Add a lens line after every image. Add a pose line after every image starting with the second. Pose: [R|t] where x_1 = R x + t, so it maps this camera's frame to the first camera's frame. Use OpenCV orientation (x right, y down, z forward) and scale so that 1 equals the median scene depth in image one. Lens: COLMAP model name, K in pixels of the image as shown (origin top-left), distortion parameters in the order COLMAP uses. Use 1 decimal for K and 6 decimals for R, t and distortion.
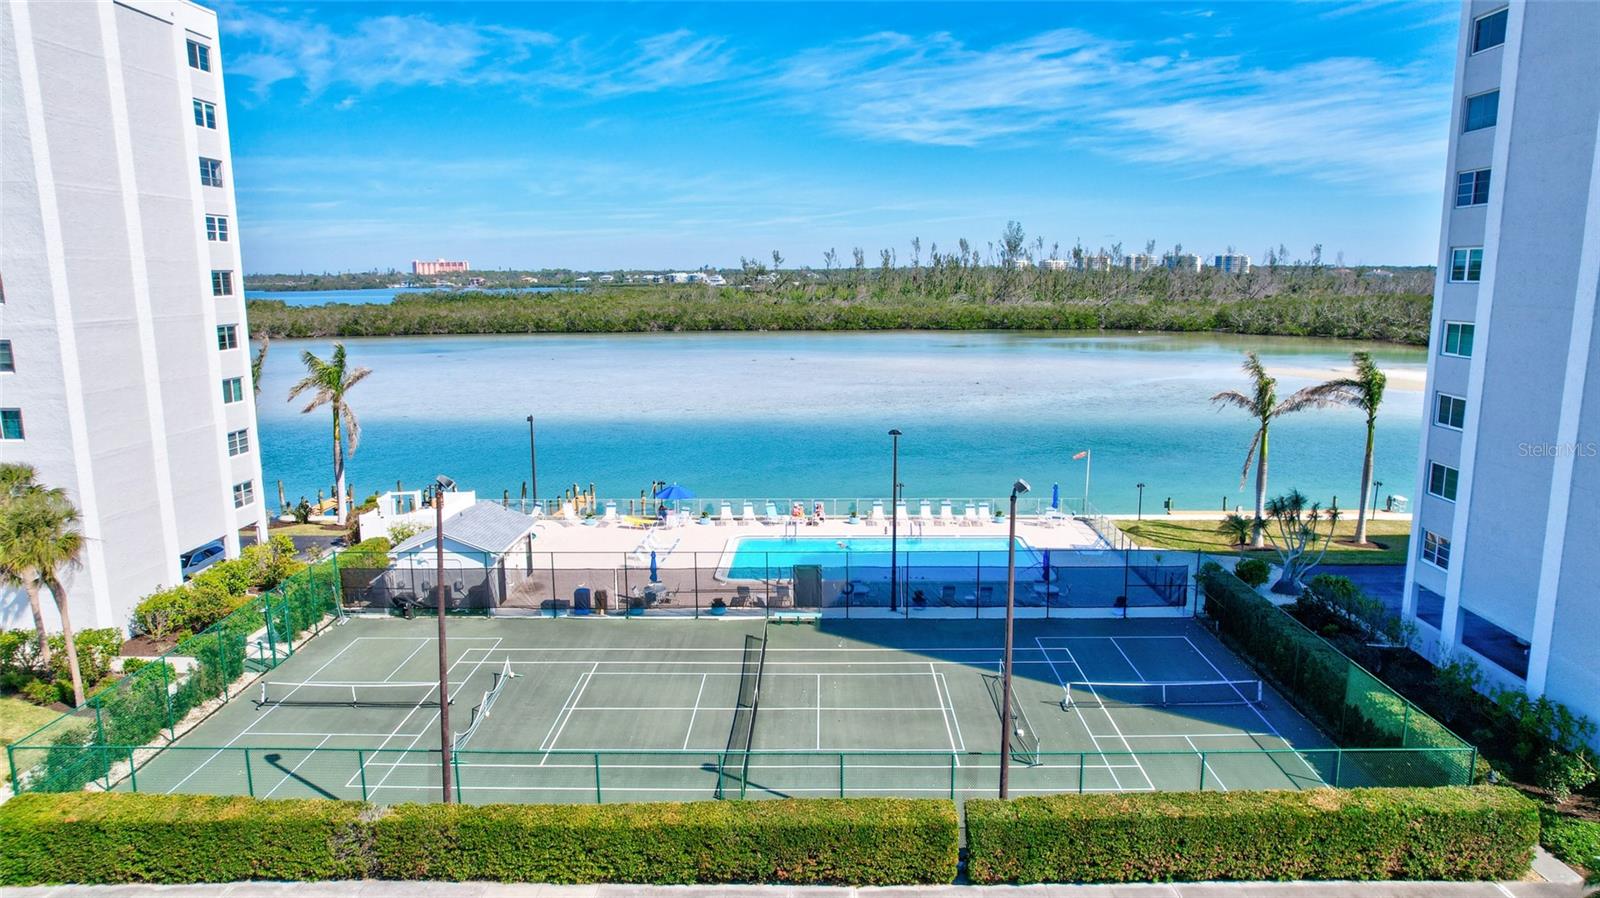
lens RADIAL K [[1020.7, 0, 802.9], [0, 1020.7, 456.7], [0, 0, 1]] dist [-0.065815, 0.053650]
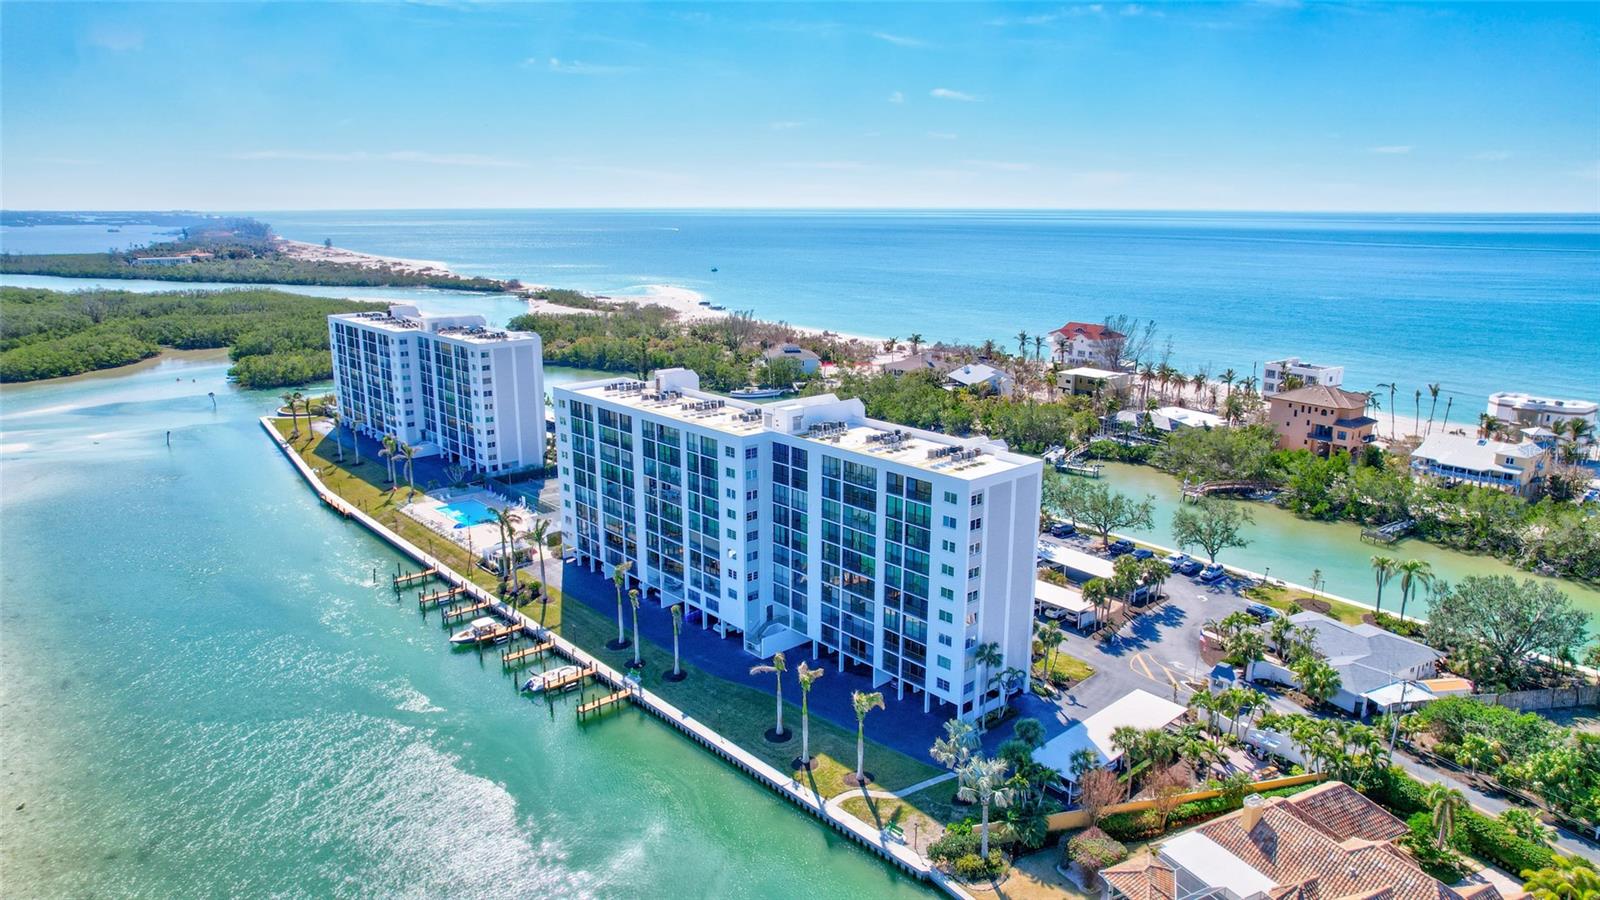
lens RADIAL K [[1020.7, 0, 801.1], [0, 1020.7, 449.8], [0, 0, 1]] dist [-0.065815, 0.053650]
pose [[-0.683991, -0.164343, 0.710737, -0.641078], [0.136460, 0.928270, 0.345968, -0.235197], [-0.716613, 0.333626, -0.612502, 0.457355]]
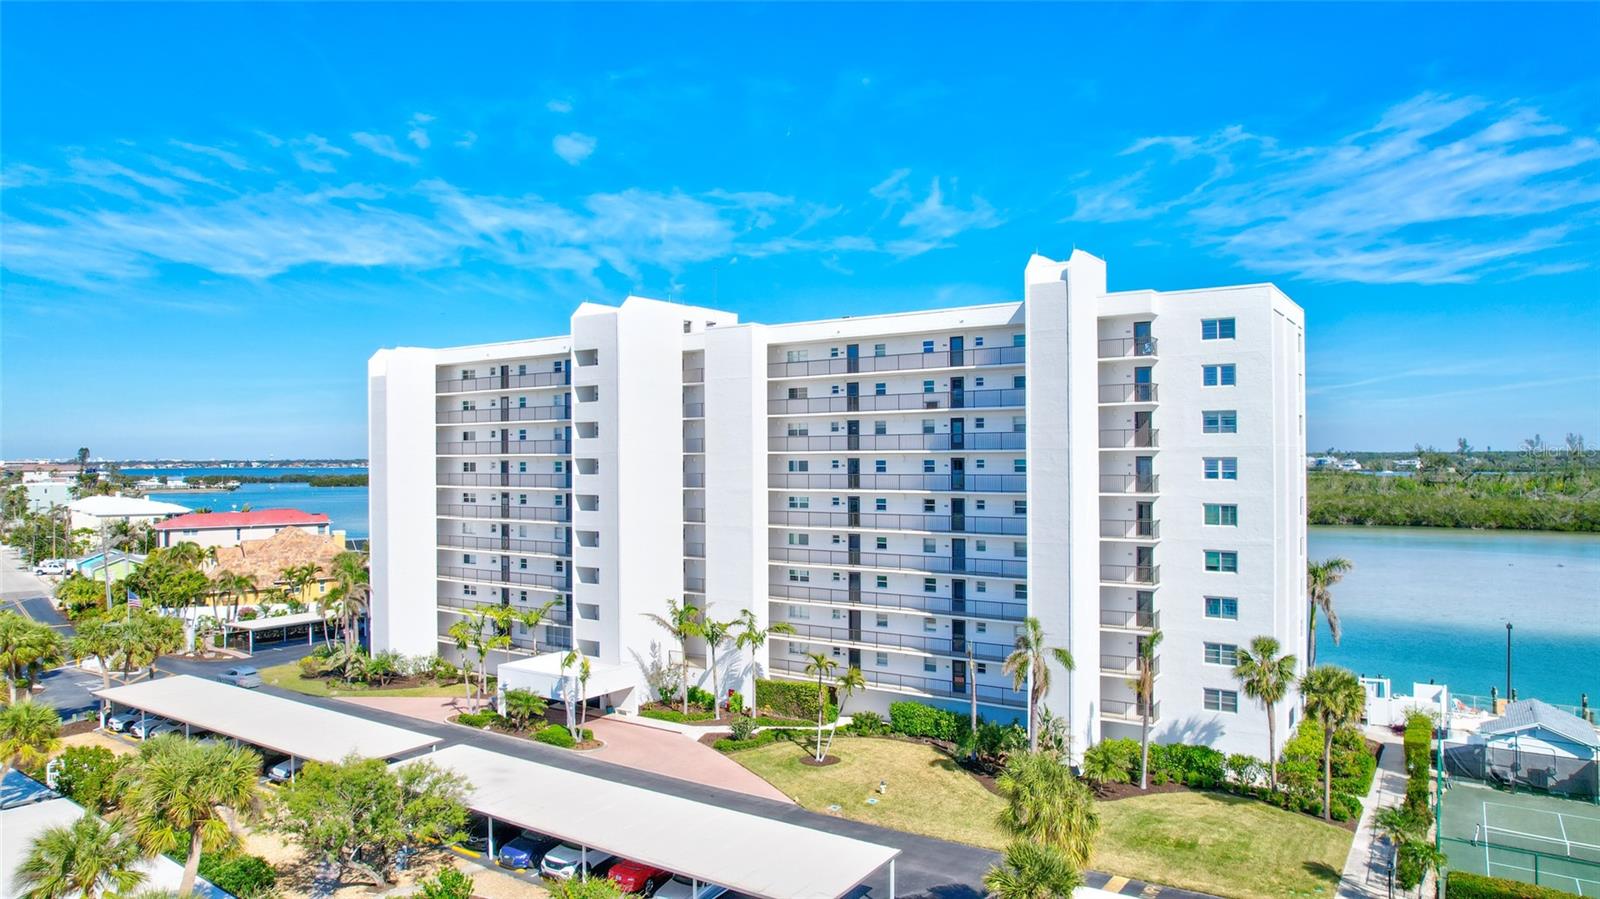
lens RADIAL K [[1020.7, 0, 800.5], [0, 1020.7, 453.3], [0, 0, 1]] dist [-0.065815, 0.053650]
pose [[0.843671, 0.000360, -0.536861, -0.078812], [-0.096248, 0.983899, -0.150593, 0.003939], [0.528163, 0.178723, 0.830122, -0.087186]]
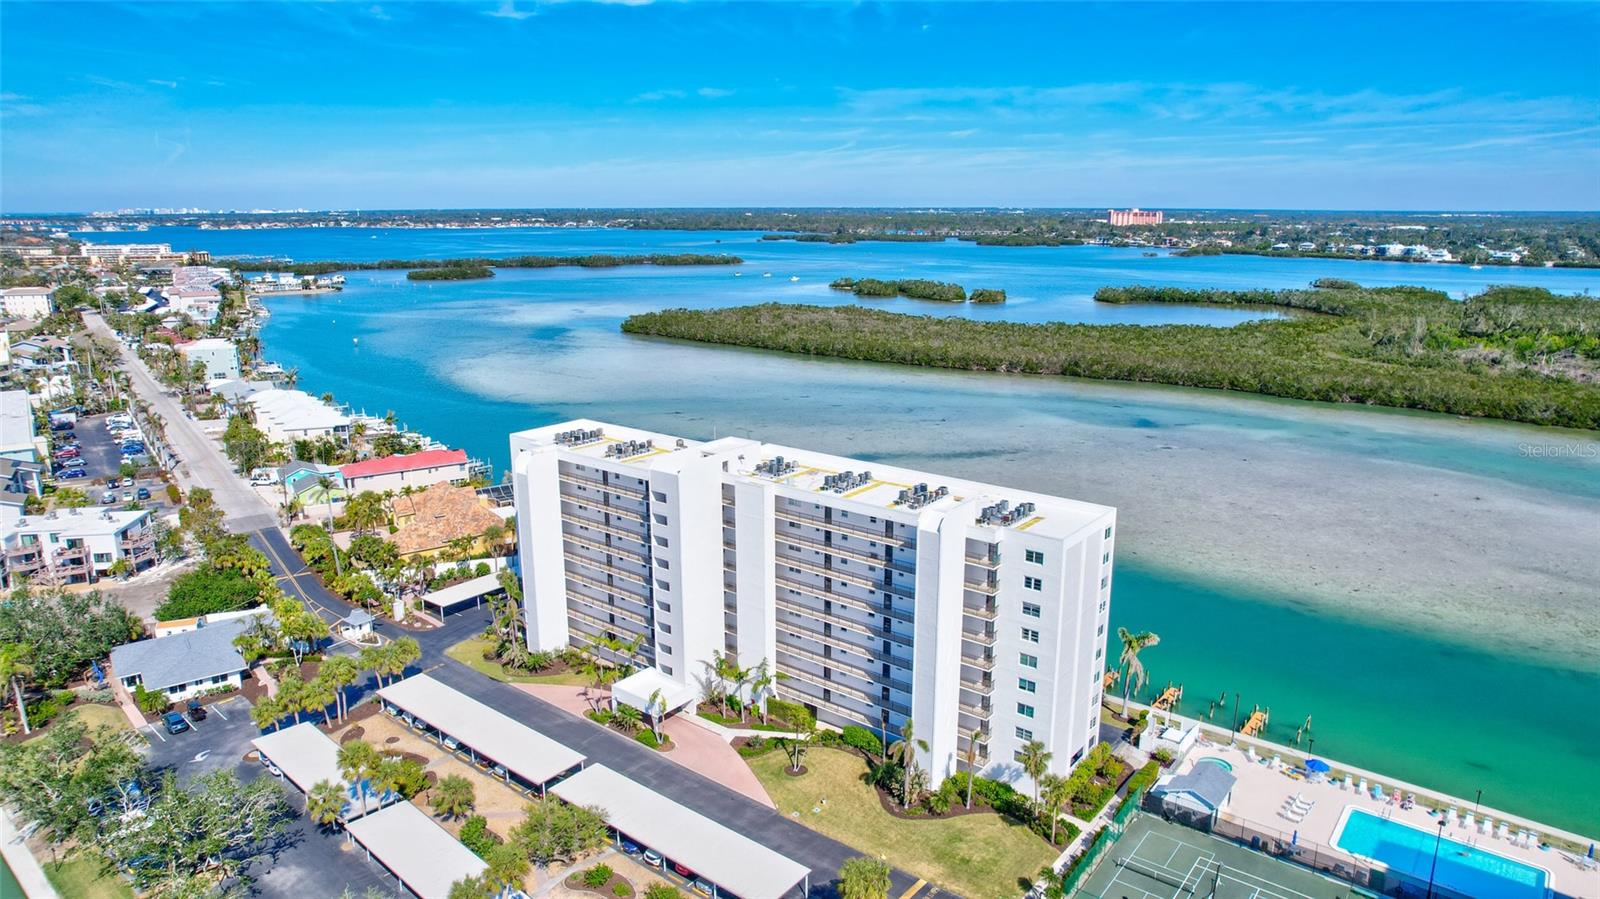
lens RADIAL K [[1020.7, 0, 802.1], [0, 1020.7, 450.0], [0, 0, 1]] dist [-0.065815, 0.053650]
pose [[0.799852, 0.148007, -0.581662, 0.020193], [-0.112841, 0.988919, 0.096467, -0.128629], [0.589494, -0.011524, 0.807691, -0.206143]]
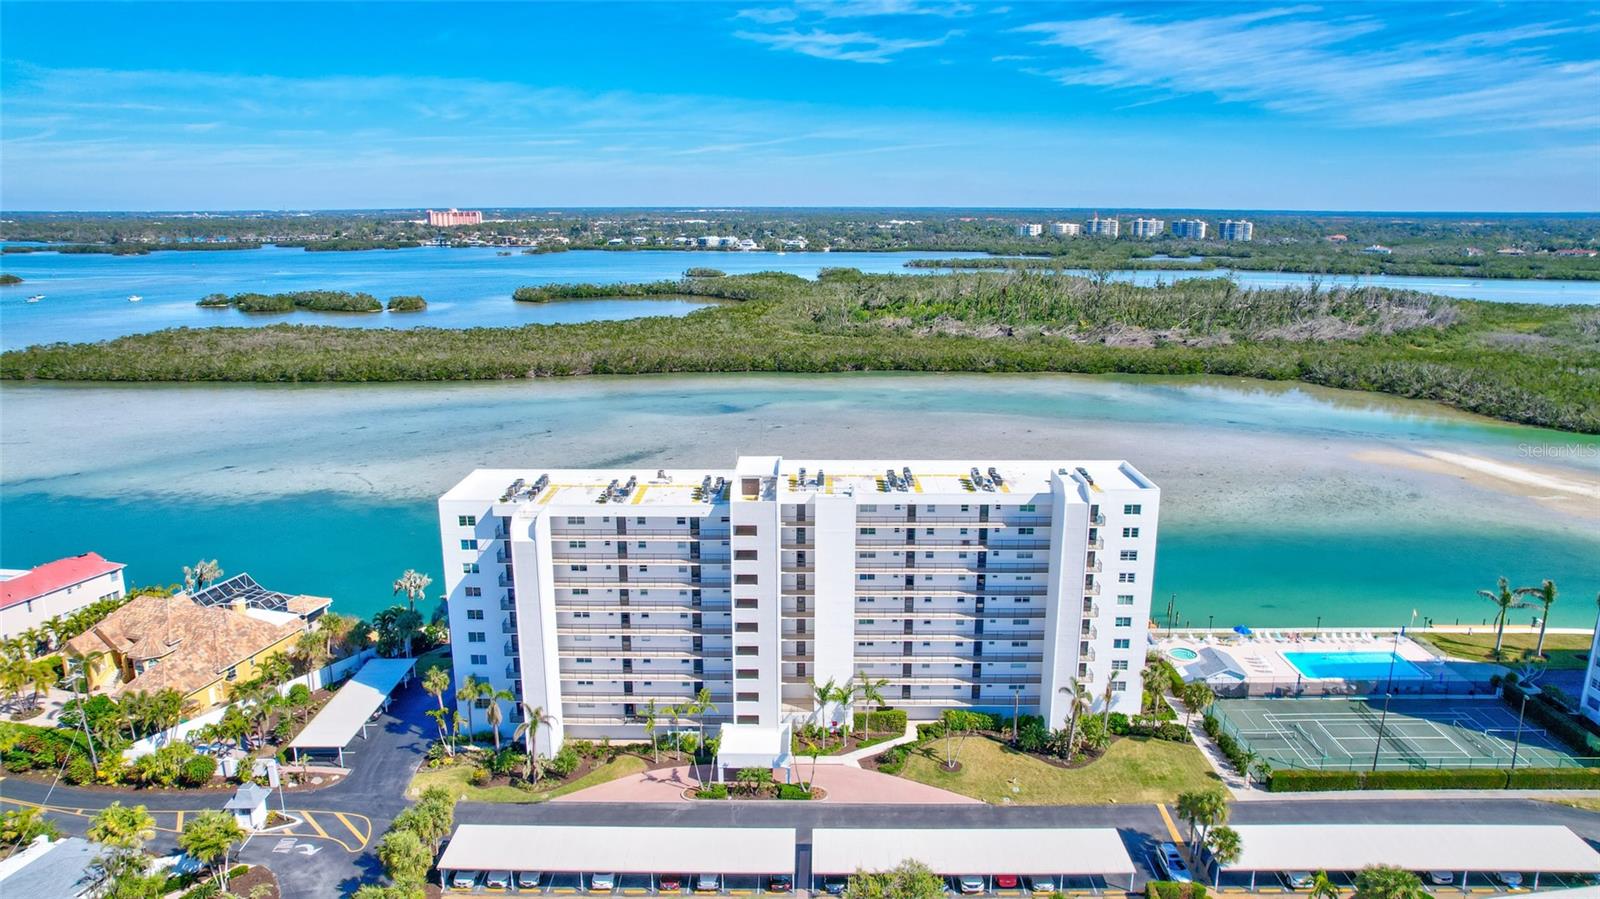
lens RADIAL K [[1020.7, 0, 798.9], [0, 1020.7, 458.3], [0, 0, 1]] dist [-0.065815, 0.053650]
pose [[0.999775, 0.003042, 0.020983, -0.268470], [-0.004405, 0.997863, 0.065192, -0.112868], [-0.020740, -0.065270, 0.997652, -0.279972]]
